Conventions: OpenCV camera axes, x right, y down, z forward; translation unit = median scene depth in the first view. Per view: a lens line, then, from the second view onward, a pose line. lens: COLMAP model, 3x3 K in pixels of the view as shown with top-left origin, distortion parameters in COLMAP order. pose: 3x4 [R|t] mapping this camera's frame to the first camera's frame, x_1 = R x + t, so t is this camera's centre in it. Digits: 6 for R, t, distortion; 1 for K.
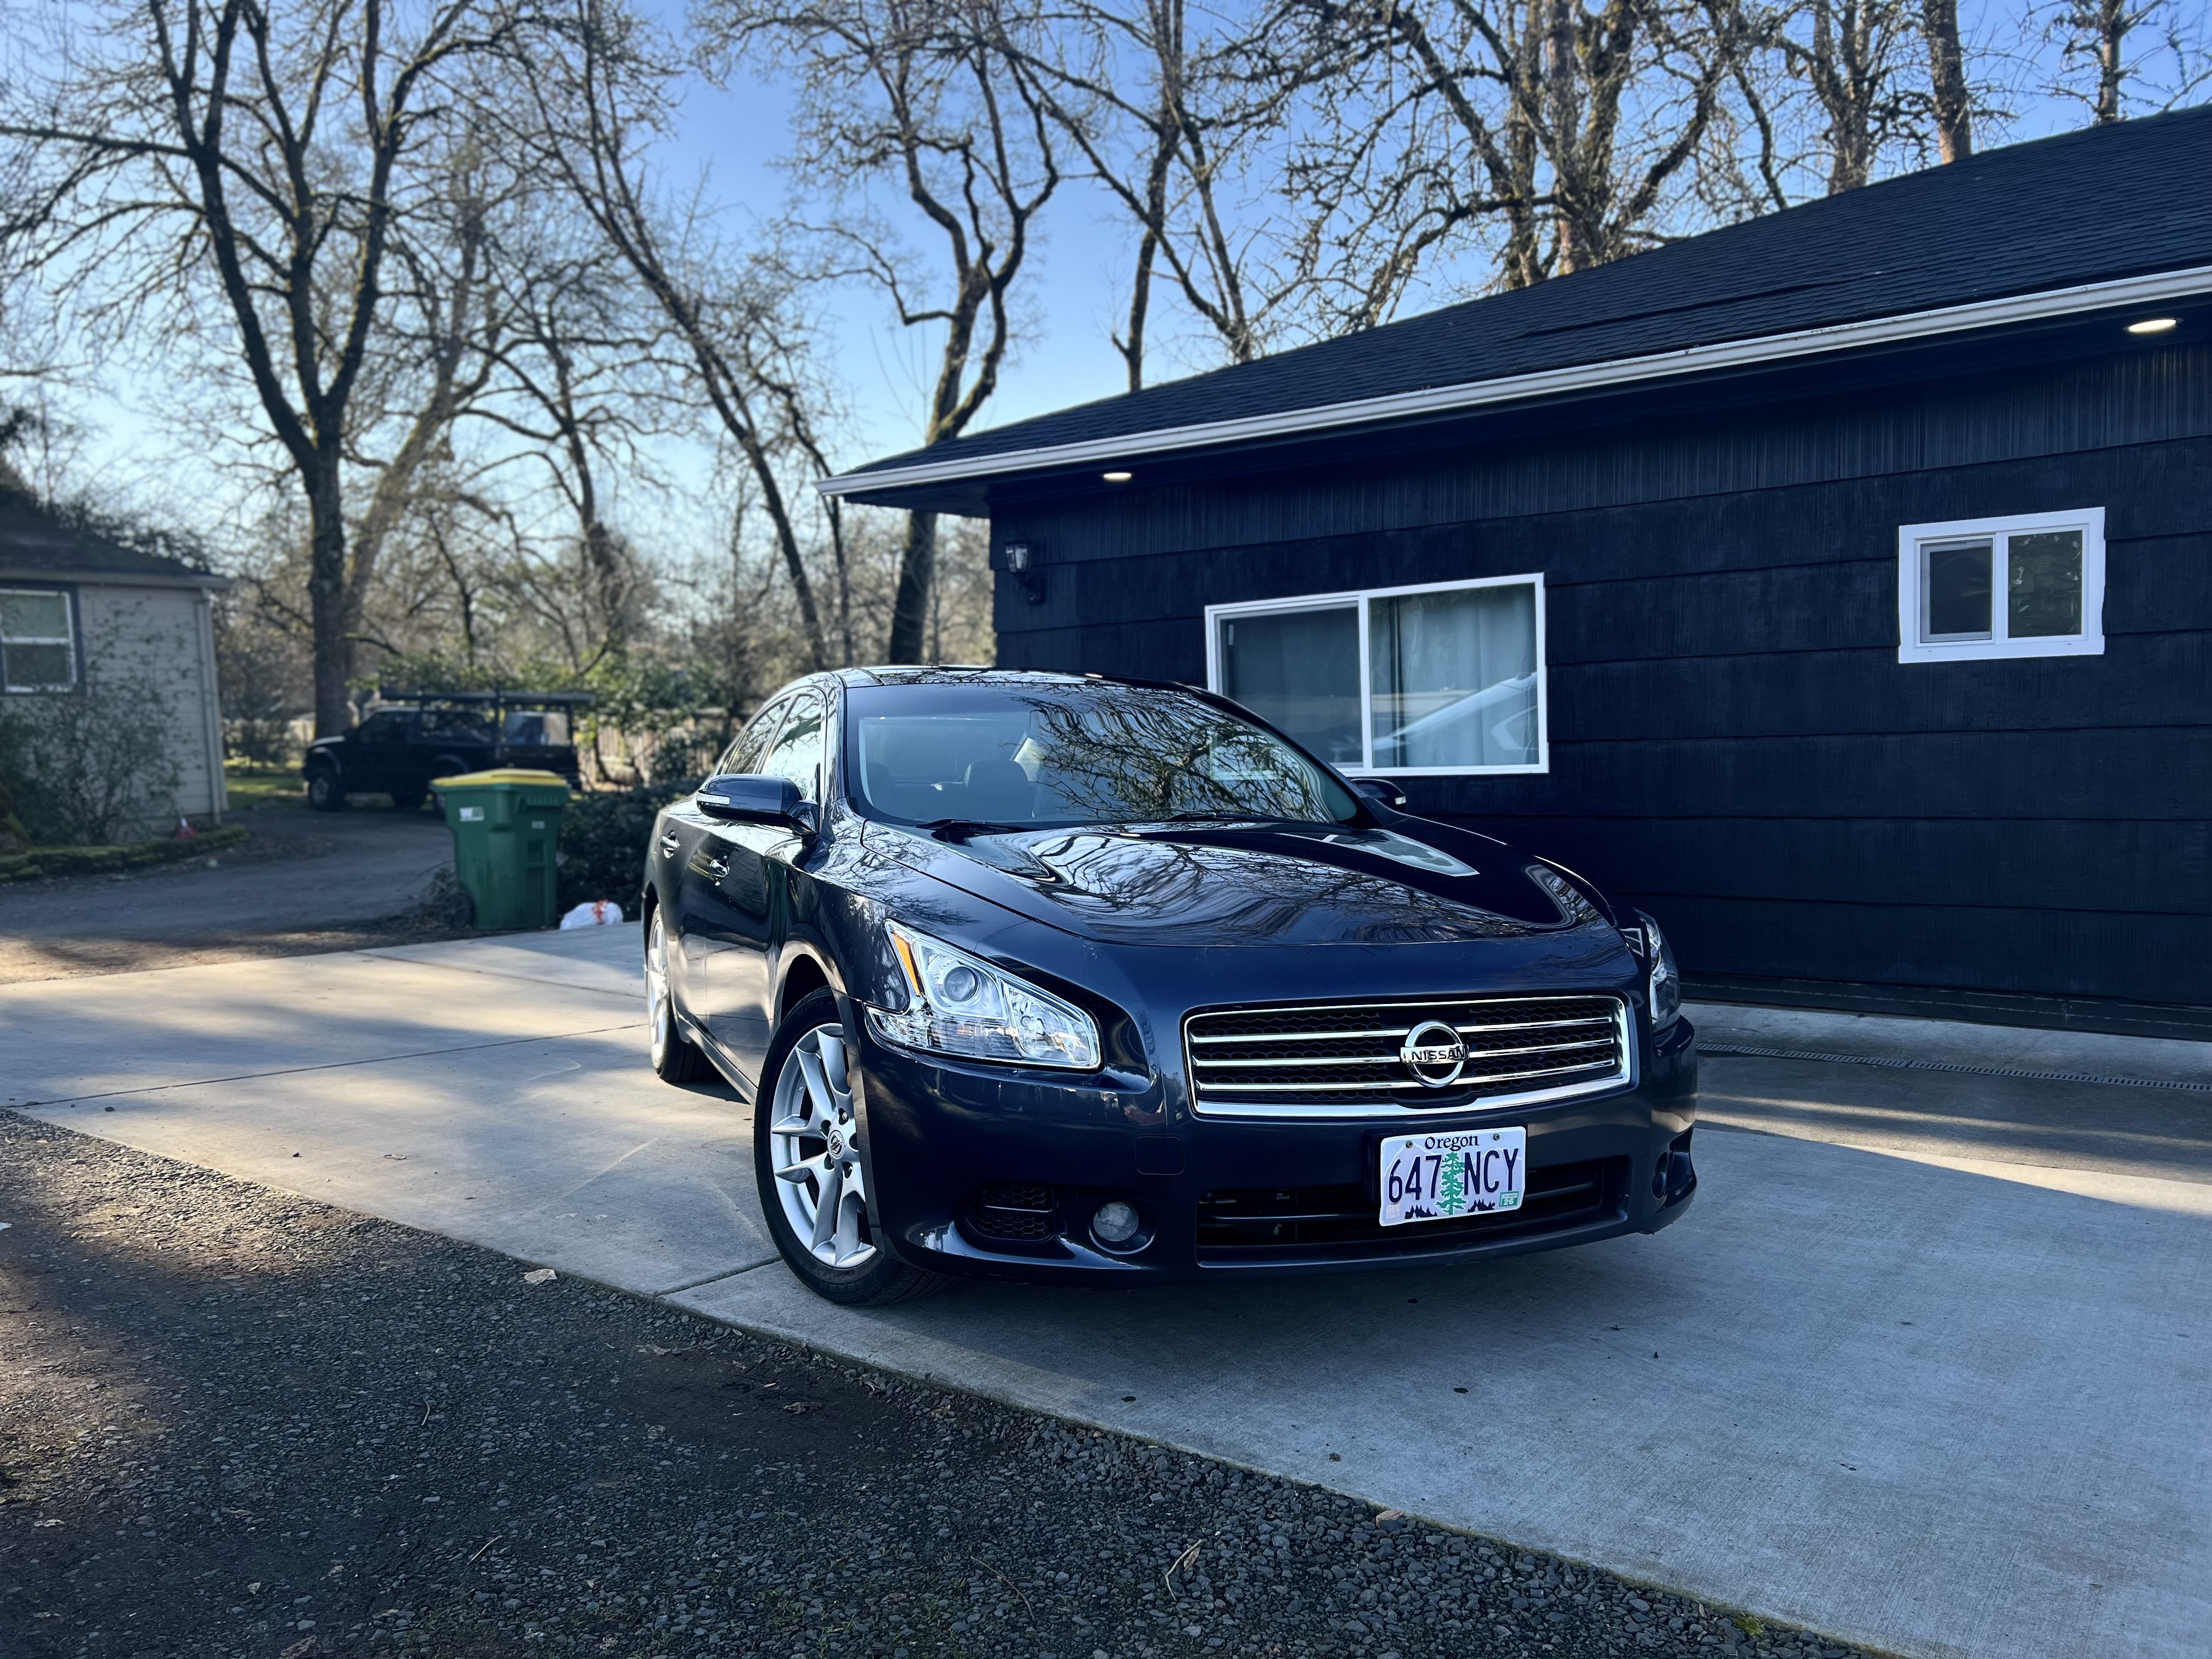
lens RADIAL K [[1660.6, 0, 1111.8], [0, 1660.6, 842.2], [0, 0, 1]] dist [0.050600, -0.056895]
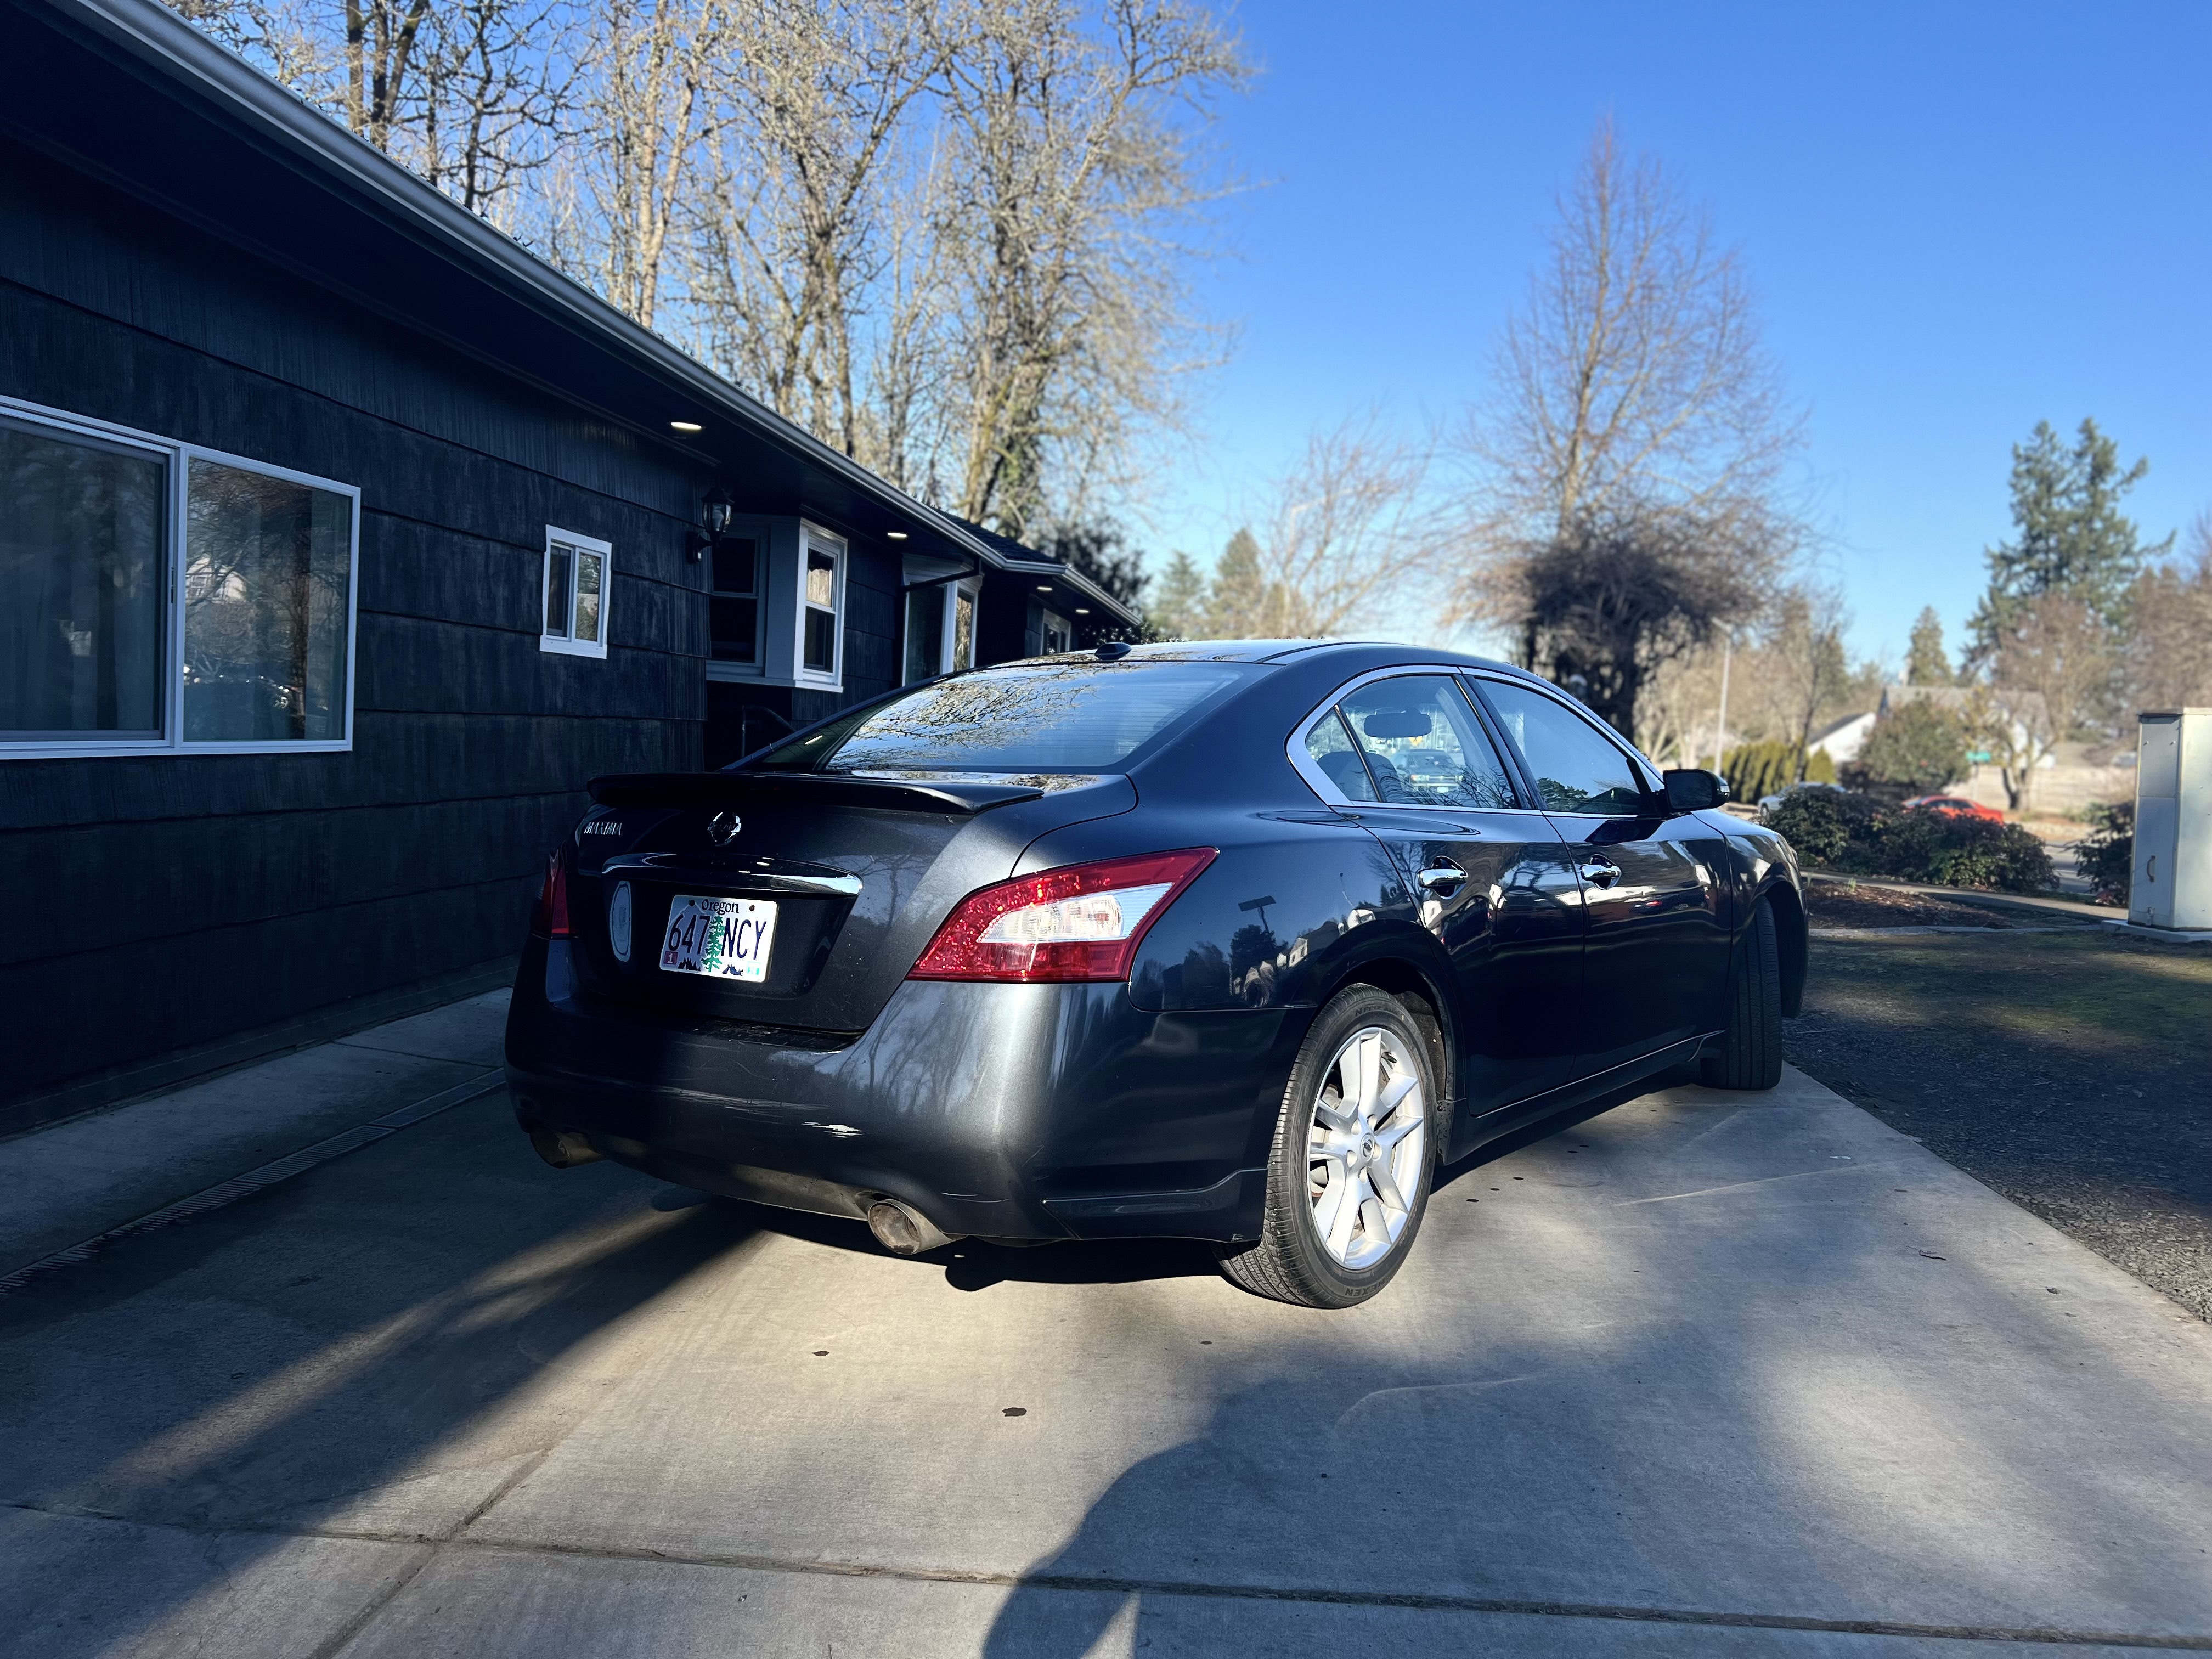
lens RADIAL K [[1660.6, 0, 1117.3], [0, 1660.6, 832.0], [0, 0, 1]] dist [0.050600, -0.056895]
pose [[-0.516697, -0.046546, 0.854902, -0.653690], [0.021027, 0.997530, 0.067020, -0.055162], [-0.855910, 0.052605, -0.514442, 1.252983]]
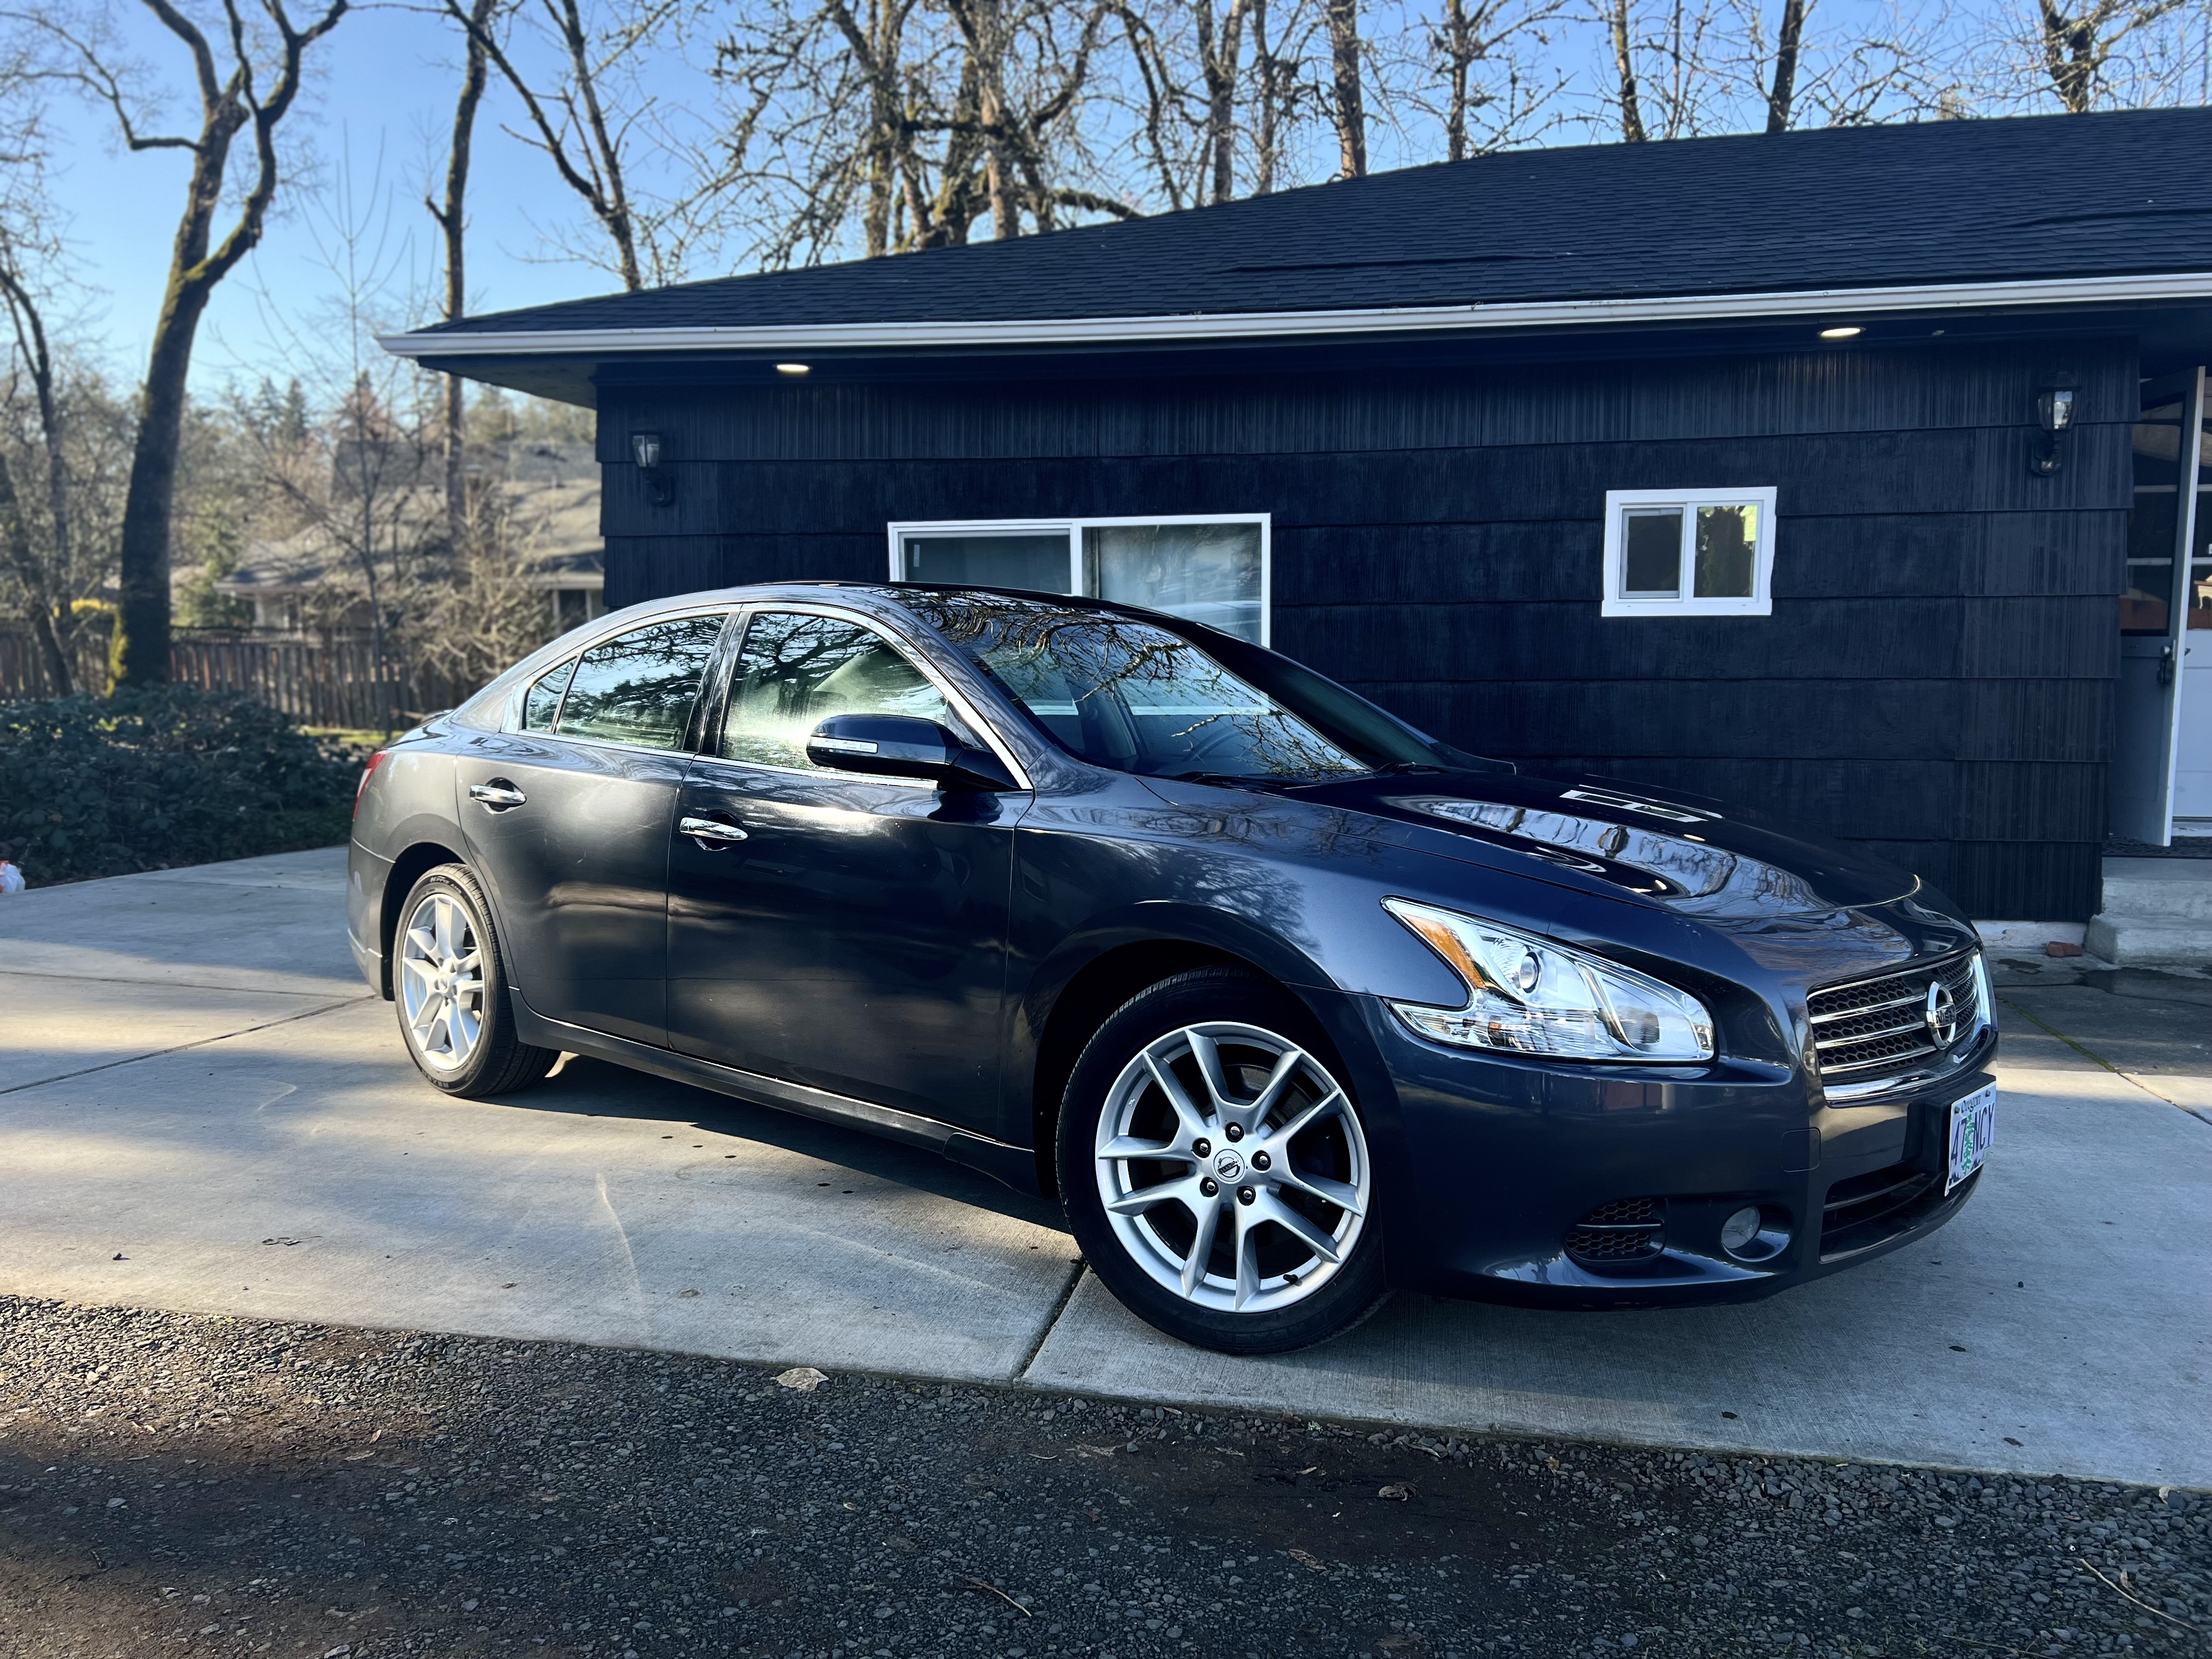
lens RADIAL K [[1660.6, 0, 1119.4], [0, 1660.6, 830.4], [0, 0, 1]] dist [0.050600, -0.056895]
pose [[0.899486, -0.021192, 0.436435, -0.300888], [0.004973, 0.999255, 0.038272, -0.009684], [-0.436921, -0.032255, 0.898922, 0.147742]]
